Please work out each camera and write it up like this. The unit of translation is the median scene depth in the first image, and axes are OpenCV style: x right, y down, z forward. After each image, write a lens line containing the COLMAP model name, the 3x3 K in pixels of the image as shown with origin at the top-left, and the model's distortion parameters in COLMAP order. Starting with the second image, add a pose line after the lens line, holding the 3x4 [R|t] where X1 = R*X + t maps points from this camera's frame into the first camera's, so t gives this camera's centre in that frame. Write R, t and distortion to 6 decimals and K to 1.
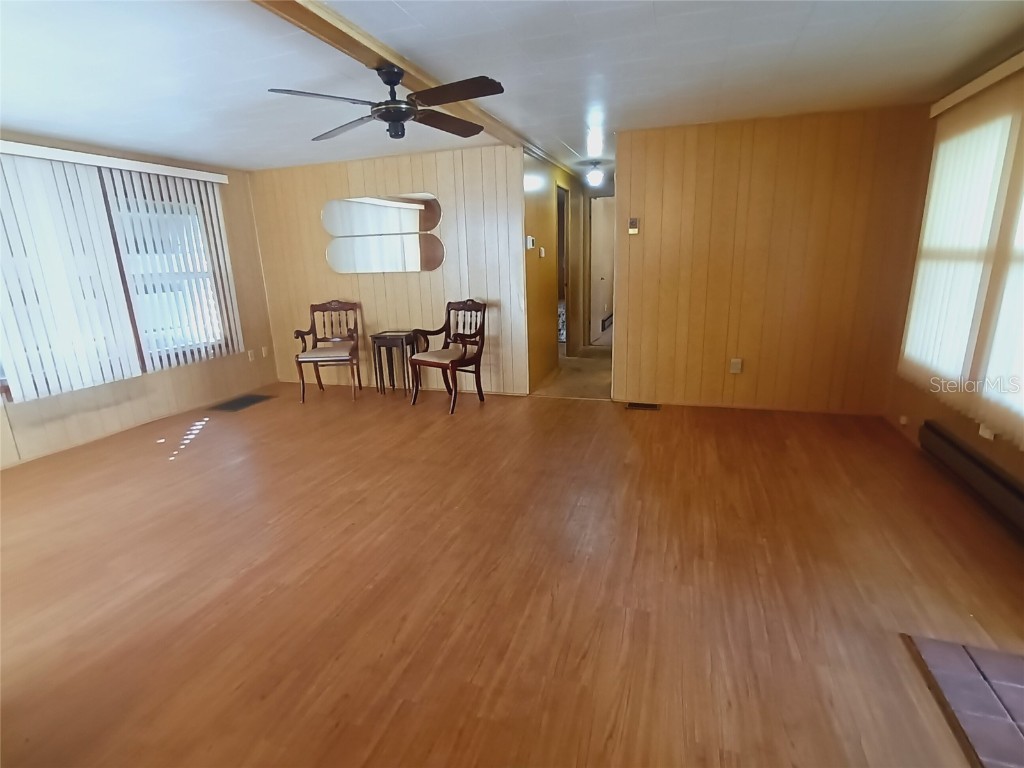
lens RADIAL K [[520.3, 0, 510.4], [0, 520.3, 401.2], [0, 0, 1]] dist [-0.051066, 0.028024]
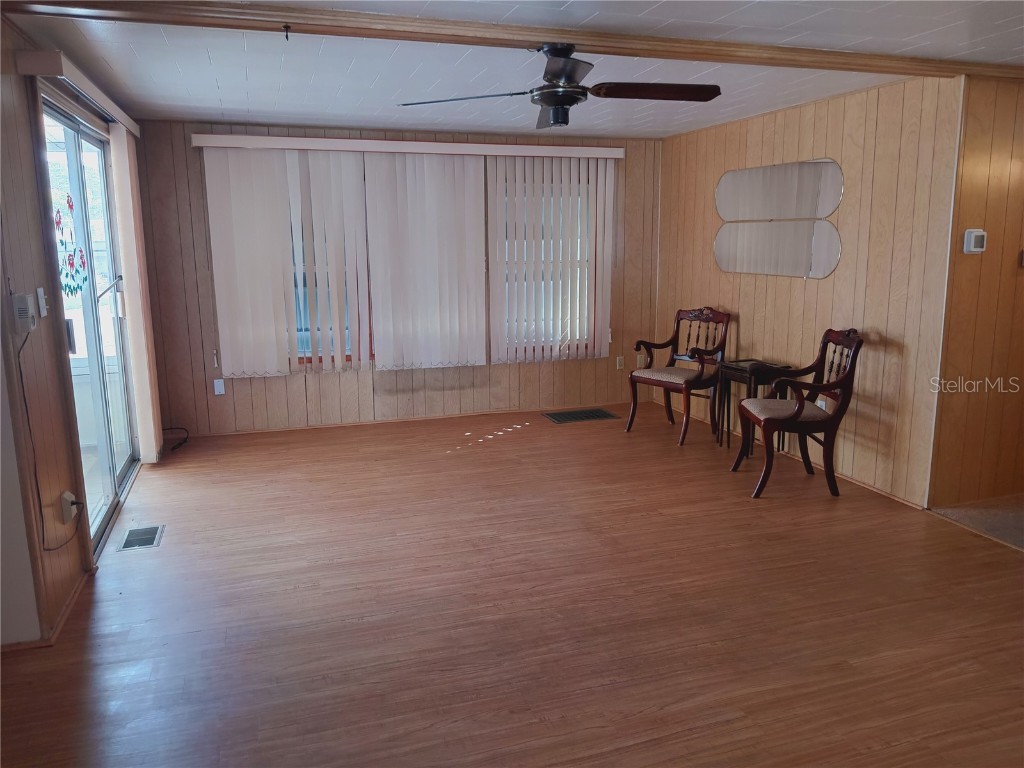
lens RADIAL K [[775.2, 0, 512.0], [0, 775.2, 384.0], [0, 0, 1]] dist [0.077417, -0.168669]
pose [[0.592009, 0.174114, -0.786899, 0.511901], [-0.225557, 0.973161, 0.045634, -0.102081], [0.773724, 0.150475, 0.615393, 0.159711]]
